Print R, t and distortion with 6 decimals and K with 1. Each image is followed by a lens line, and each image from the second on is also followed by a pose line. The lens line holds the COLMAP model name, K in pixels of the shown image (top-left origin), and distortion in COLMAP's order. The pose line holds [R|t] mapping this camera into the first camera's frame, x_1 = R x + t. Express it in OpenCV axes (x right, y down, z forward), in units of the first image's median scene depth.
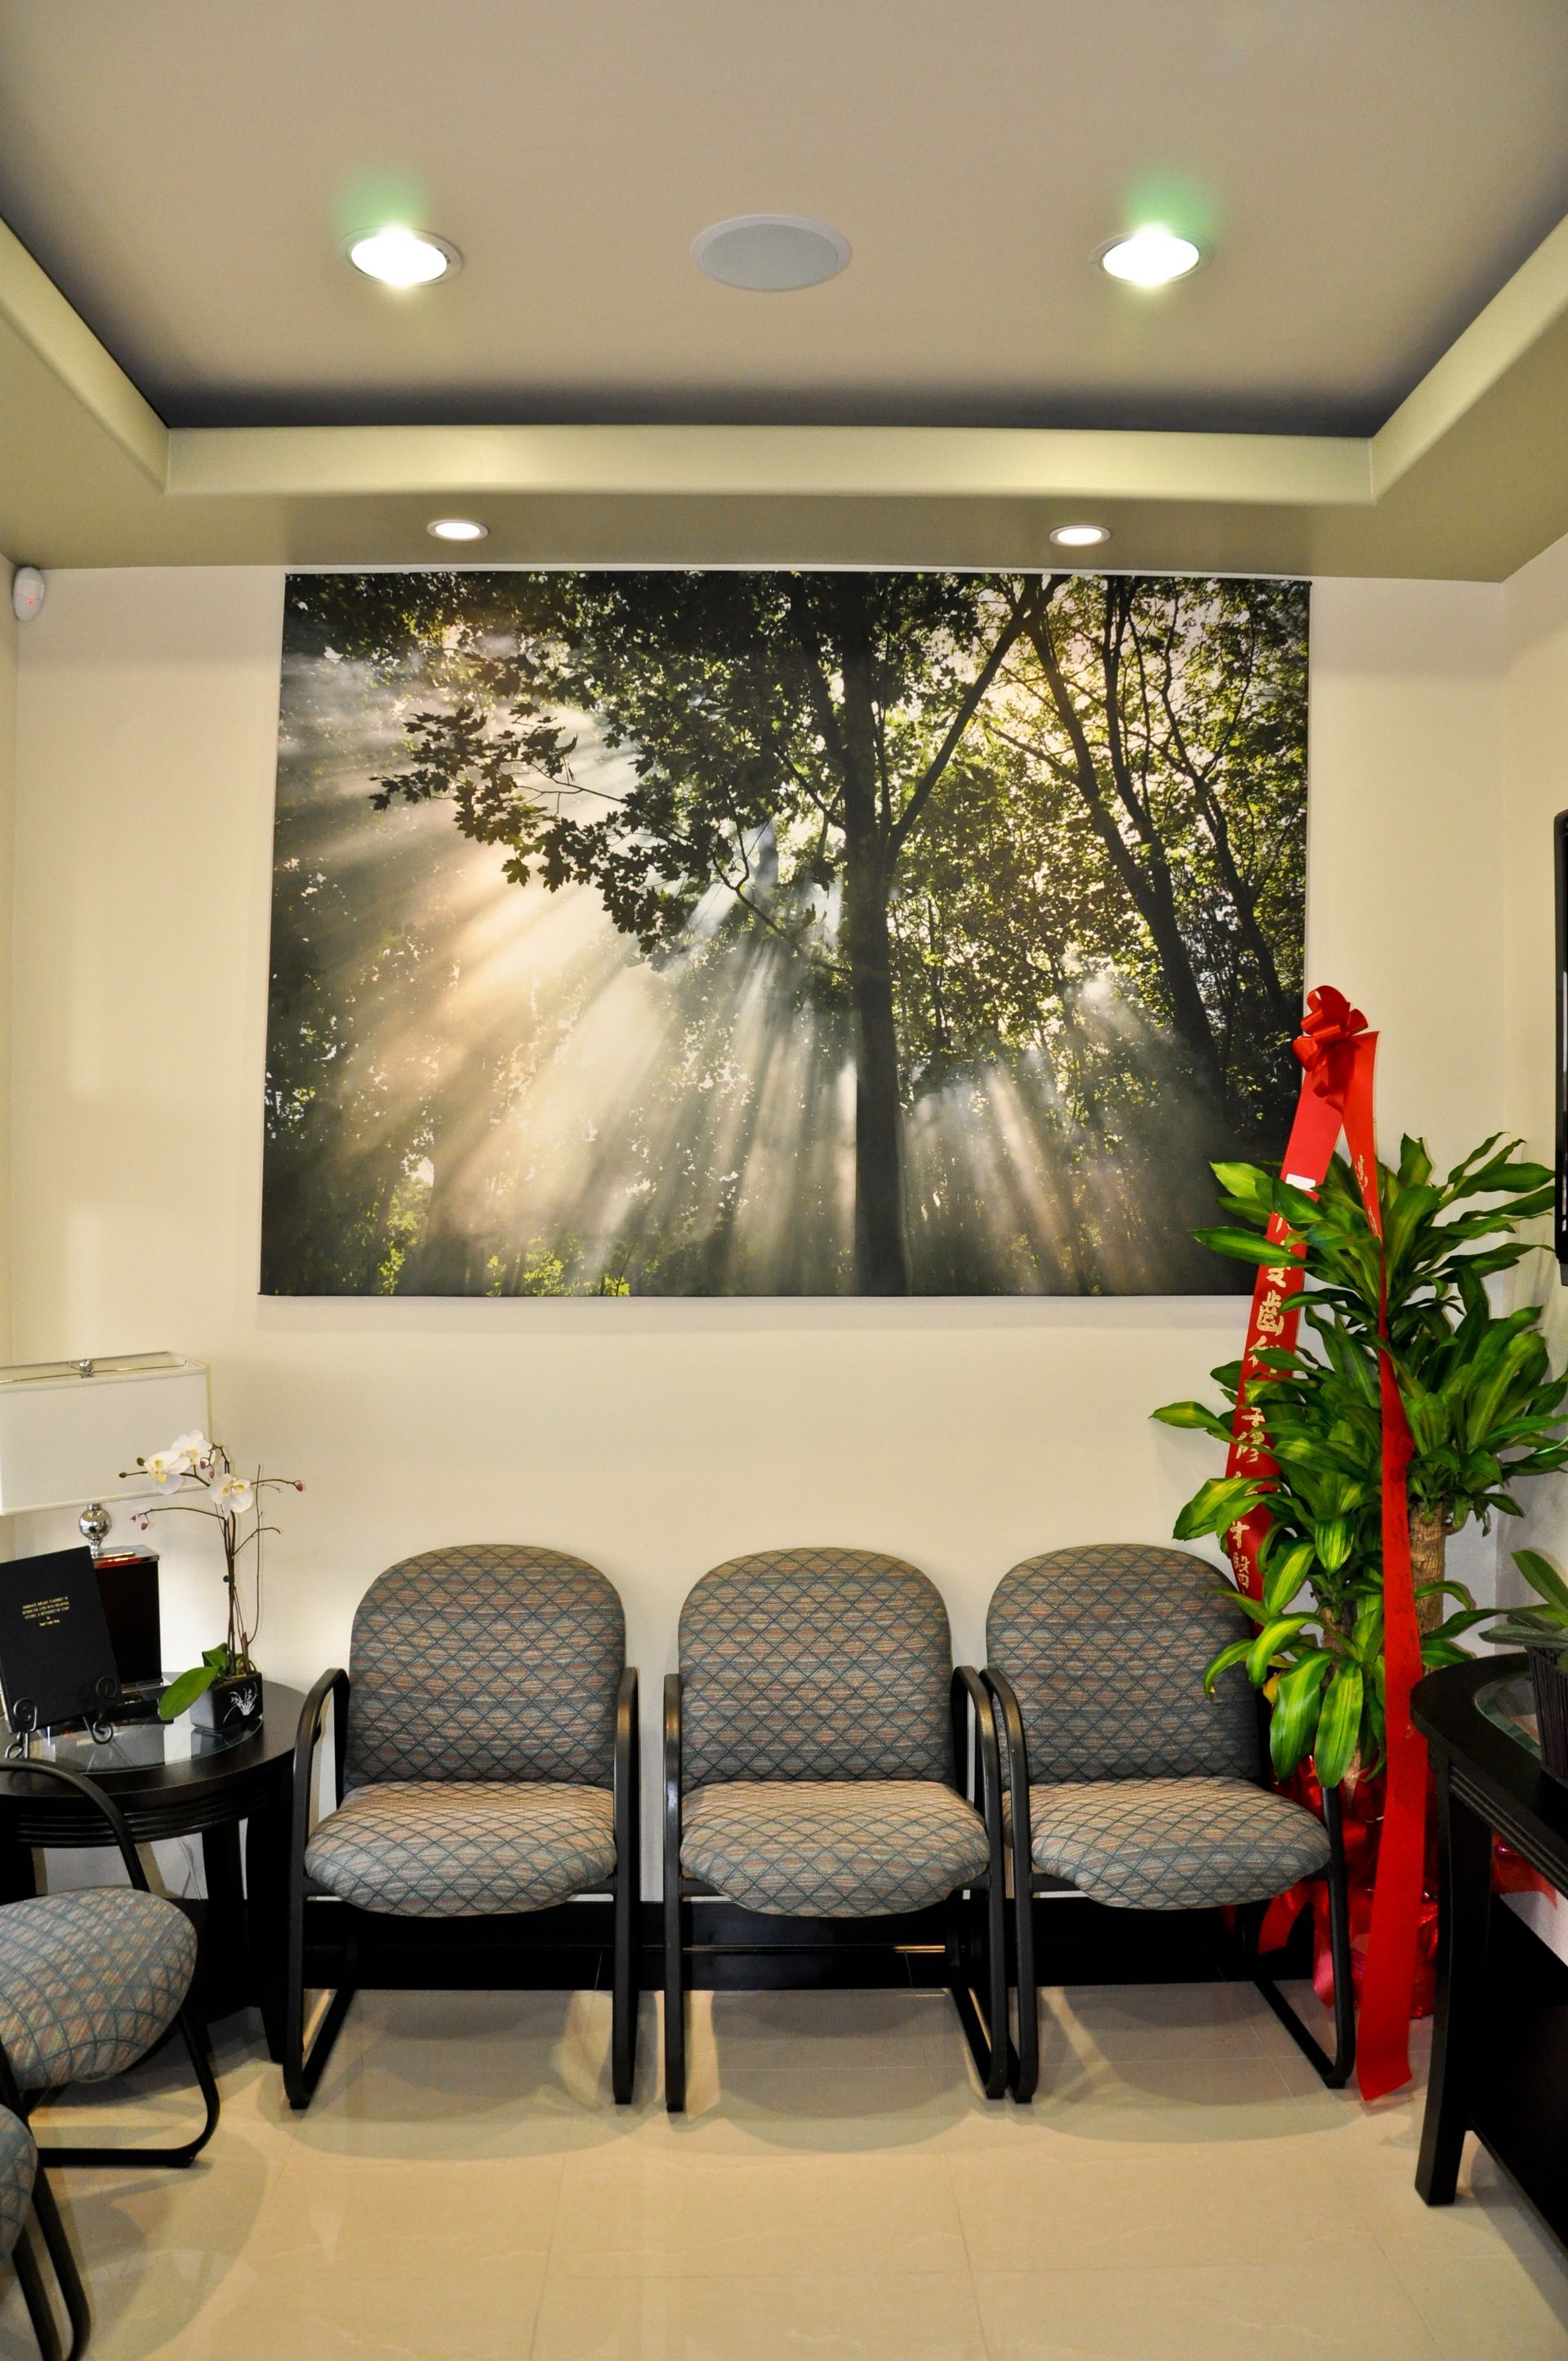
lens RADIAL K [[1828.8, 0, 796.9], [0, 1828.8, 1184.4], [0, 0, 1]] dist [-0.164766, 0.140838]
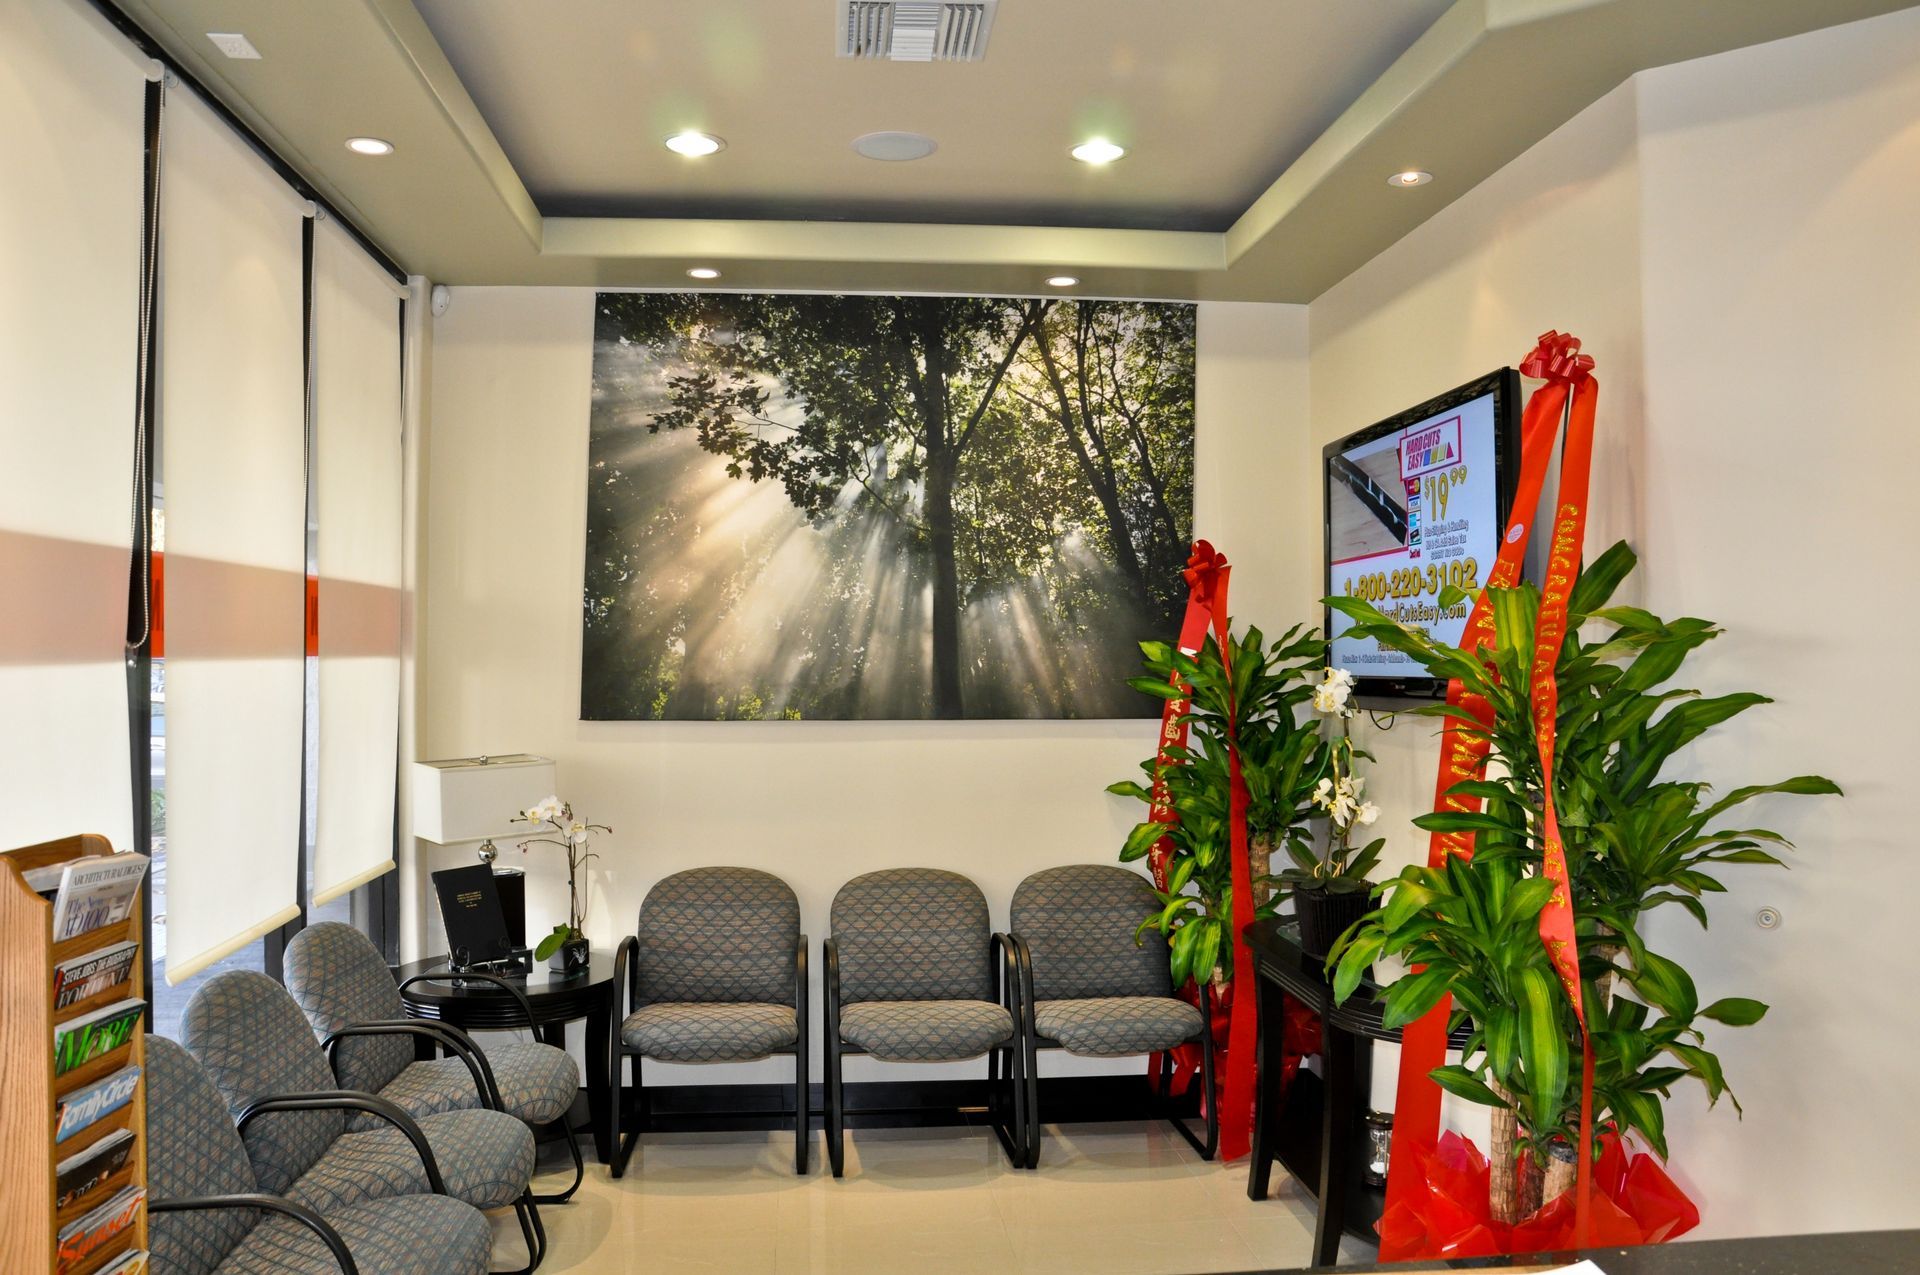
lens RADIAL K [[1487.2, 0, 960.0], [0, 1487.2, 637.5], [0, 0, 1]] dist [-0.164766, 0.140838]
pose [[0.997390, -0.000242, 0.072197, -0.043371], [0.002390, 0.999557, -0.029673, 0.025863], [-0.072158, 0.029768, 0.996949, -0.396800]]
